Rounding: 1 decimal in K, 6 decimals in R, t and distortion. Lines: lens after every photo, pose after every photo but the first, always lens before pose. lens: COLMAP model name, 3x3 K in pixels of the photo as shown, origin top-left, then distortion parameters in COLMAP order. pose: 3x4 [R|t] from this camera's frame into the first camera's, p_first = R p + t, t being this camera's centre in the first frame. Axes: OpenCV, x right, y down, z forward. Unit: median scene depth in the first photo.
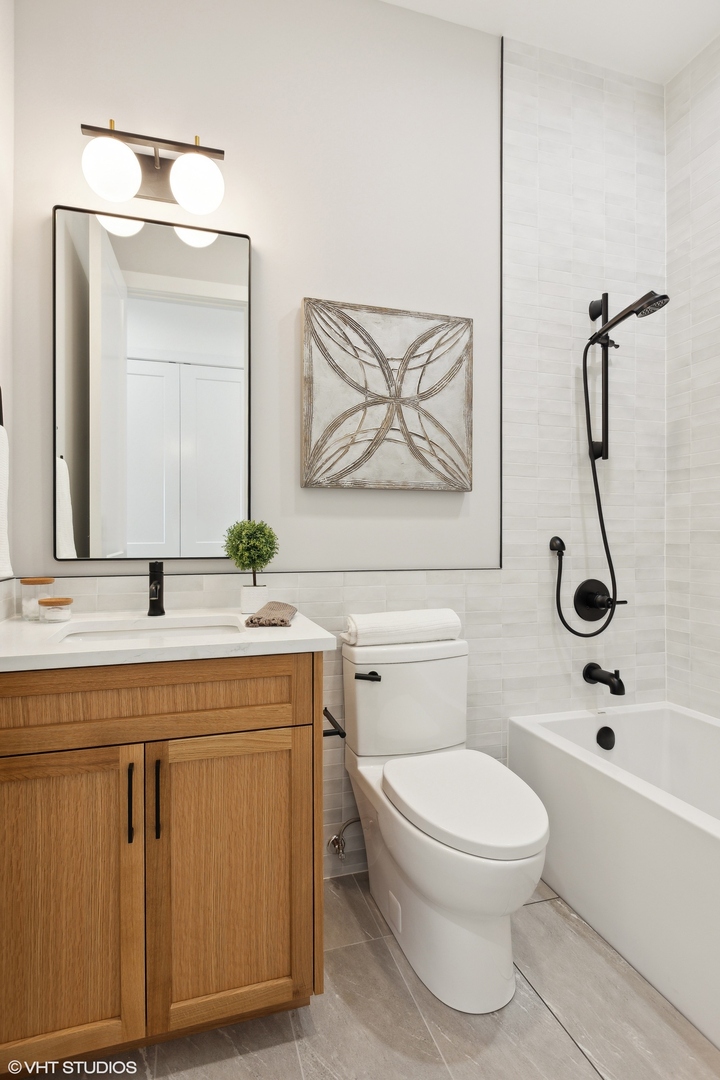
lens RADIAL K [[546.8, 0, 360.0], [0, 546.8, 540.0], [0, 0, 1]] dist [-0.001686, -0.000079]
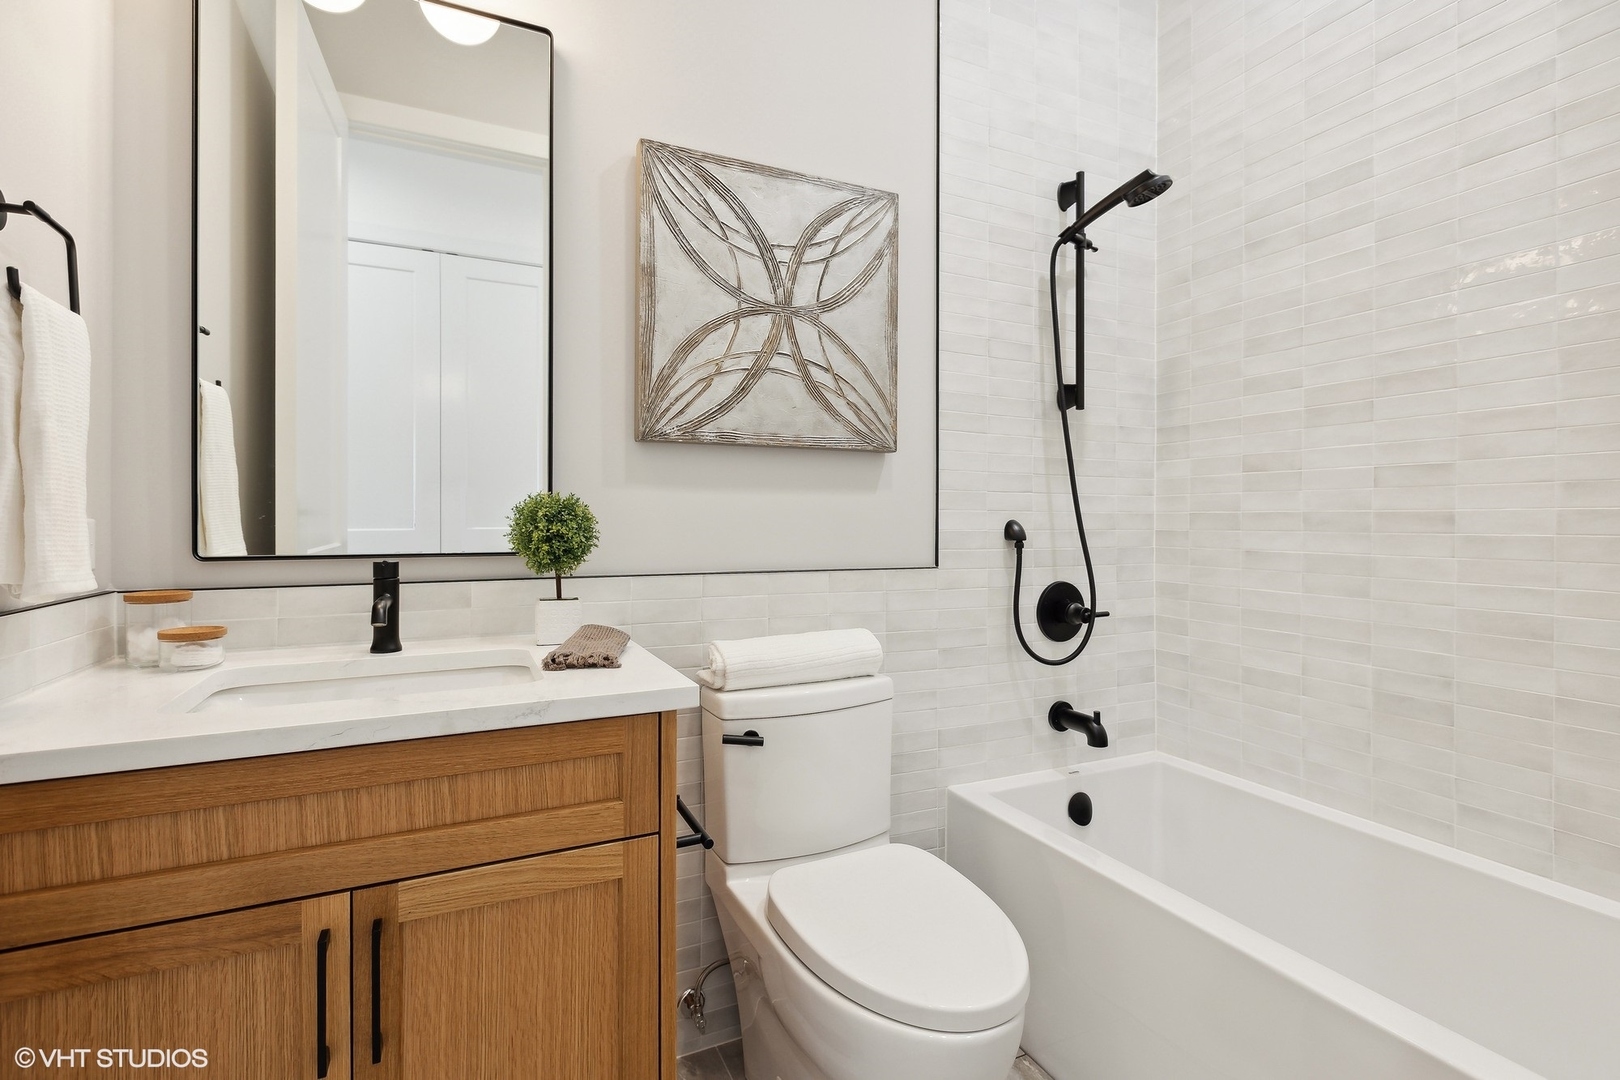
lens RADIAL K [[725.2, 0, 805.3], [0, 725.2, 523.3], [0, 0, 1]] dist [0.000518, -0.000555]
pose [[0.990721, 0.001340, 0.135904, -0.027523], [-0.000982, 0.999996, -0.002699, 0.000580], [-0.135907, 0.002541, 0.990718, 0.146319]]
